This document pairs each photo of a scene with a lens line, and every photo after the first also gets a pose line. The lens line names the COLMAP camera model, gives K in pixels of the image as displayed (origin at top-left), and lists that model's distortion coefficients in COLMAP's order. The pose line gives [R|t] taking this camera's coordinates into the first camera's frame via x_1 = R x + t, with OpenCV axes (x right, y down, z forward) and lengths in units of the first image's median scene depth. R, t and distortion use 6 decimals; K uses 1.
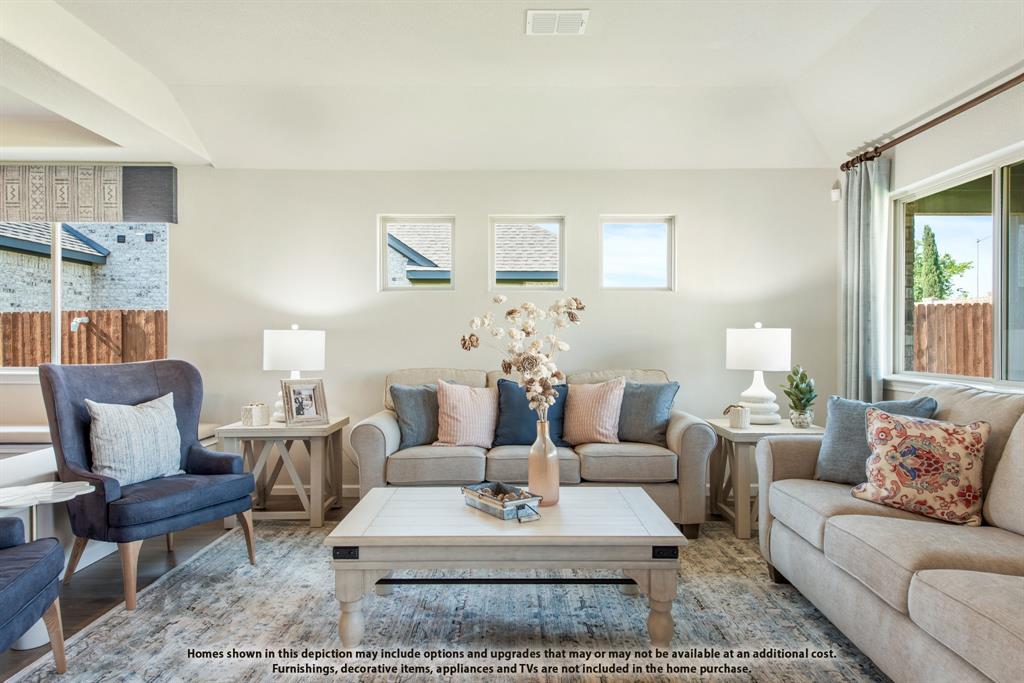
lens RADIAL K [[652.1, 0, 513.2], [0, 652.1, 343.8], [0, 0, 1]] dist [0.022427, -0.010770]
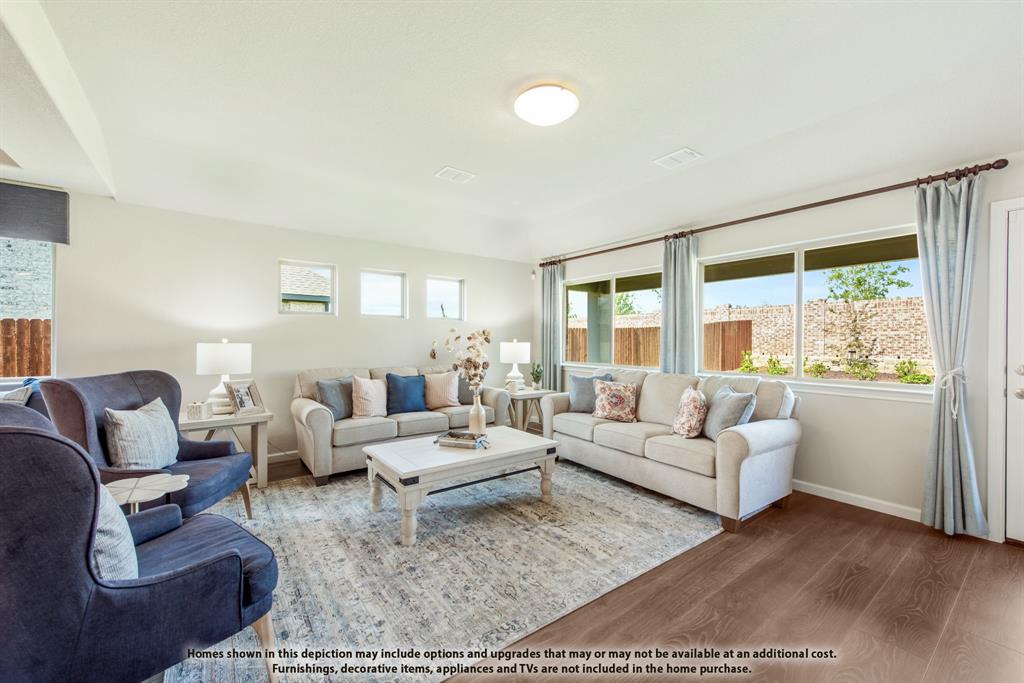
lens RADIAL K [[411.6, 0, 519.7], [0, 411.6, 345.4], [0, 0, 1]] dist [0.008308, -0.001394]
pose [[0.794486, -0.003791, 0.607271, -0.402115], [-0.000097, 0.999980, 0.006369, -0.023278], [-0.607283, -0.005120, 0.794469, -0.010988]]
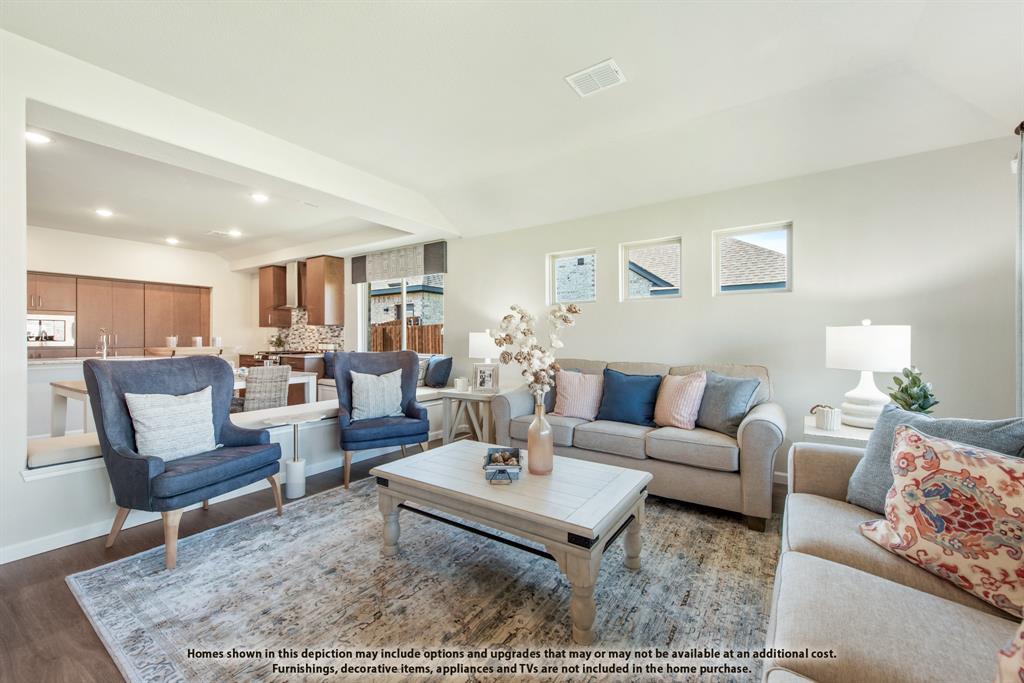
lens RADIAL K [[411.6, 0, 511.8], [0, 411.6, 336.2], [0, 0, 1]] dist [0.008308, -0.001394]
pose [[0.822556, -0.005440, -0.568658, 0.310744], [-0.000943, 0.999940, -0.010929, -0.001685], [0.568683, 0.009526, 0.822502, 0.229271]]
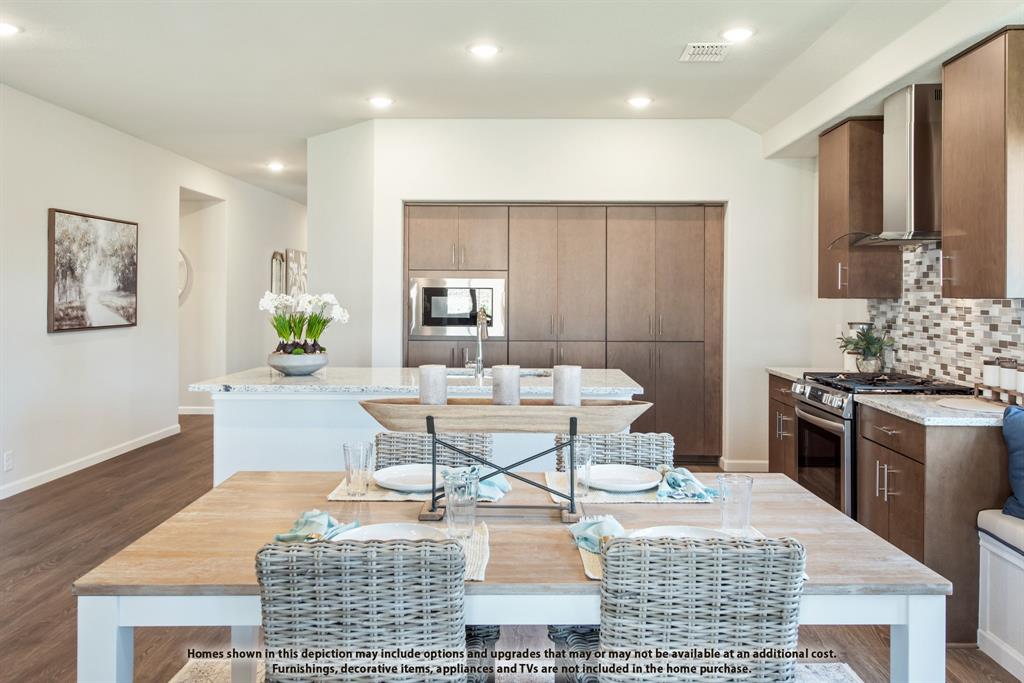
lens RADIAL K [[776.8, 0, 534.8], [0, 776.8, 296.6], [0, 0, 1]] dist [0.000432, -0.003562]
pose [[-0.014025, -0.000452, -0.999902, -0.403504], [-0.010085, 0.999949, -0.000311, -0.059002], [0.999851, 0.010080, -0.014029, 0.663831]]
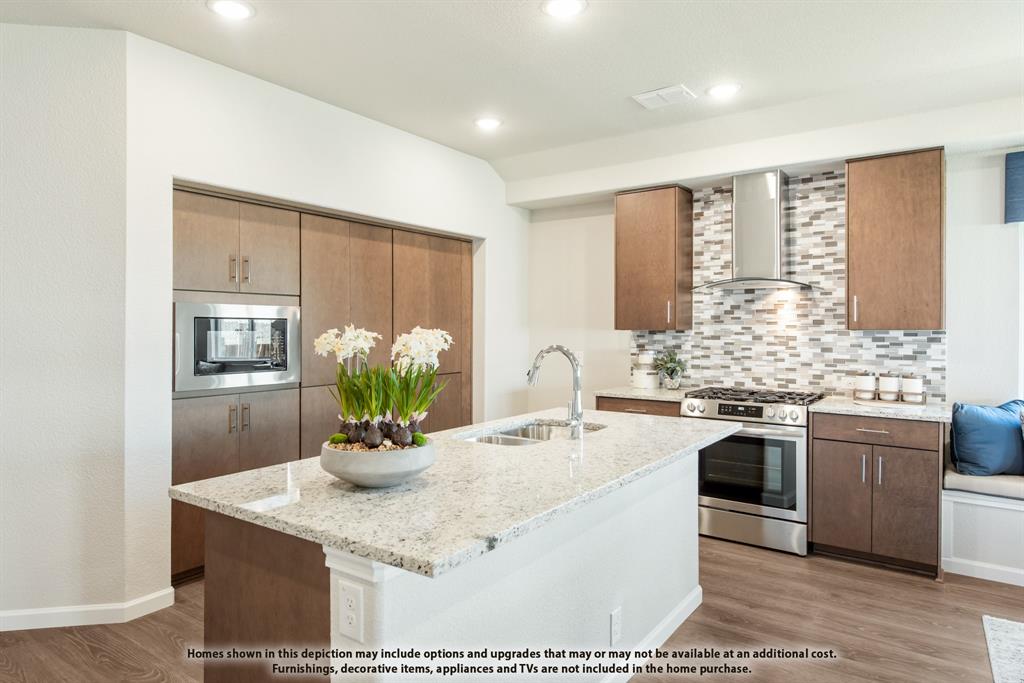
lens RADIAL K [[607.6, 0, 498.6], [0, 607.6, 332.1], [0, 0, 1]] dist [0.009855, -0.000496]
pose [[0.800788, 0.003984, -0.598934, -1.151008], [-0.003636, 0.999992, 0.001791, -0.058407], [0.598937, 0.000744, 0.800796, 0.020338]]
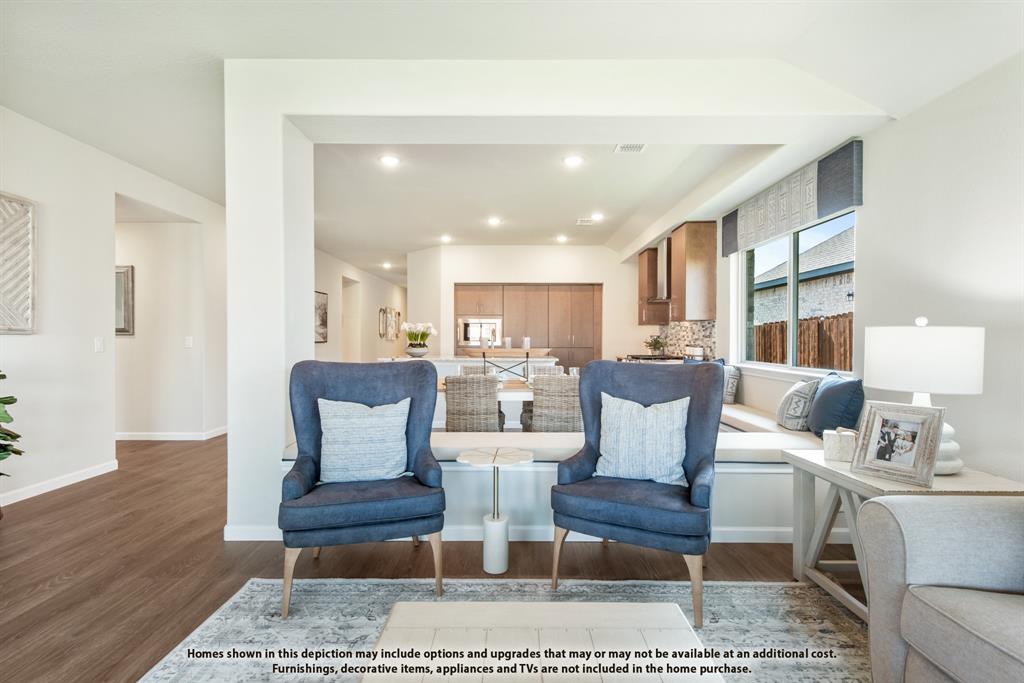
lens RADIAL K [[488.7, 0, 515.6], [0, 488.7, 344.3], [0, 0, 1]] dist [0.012210, -0.001547]
pose [[-0.011569, 0.009860, -0.999884, 0.162766], [-0.007282, 0.999924, 0.009944, -0.005914], [0.999907, 0.007396, -0.011496, 0.669133]]
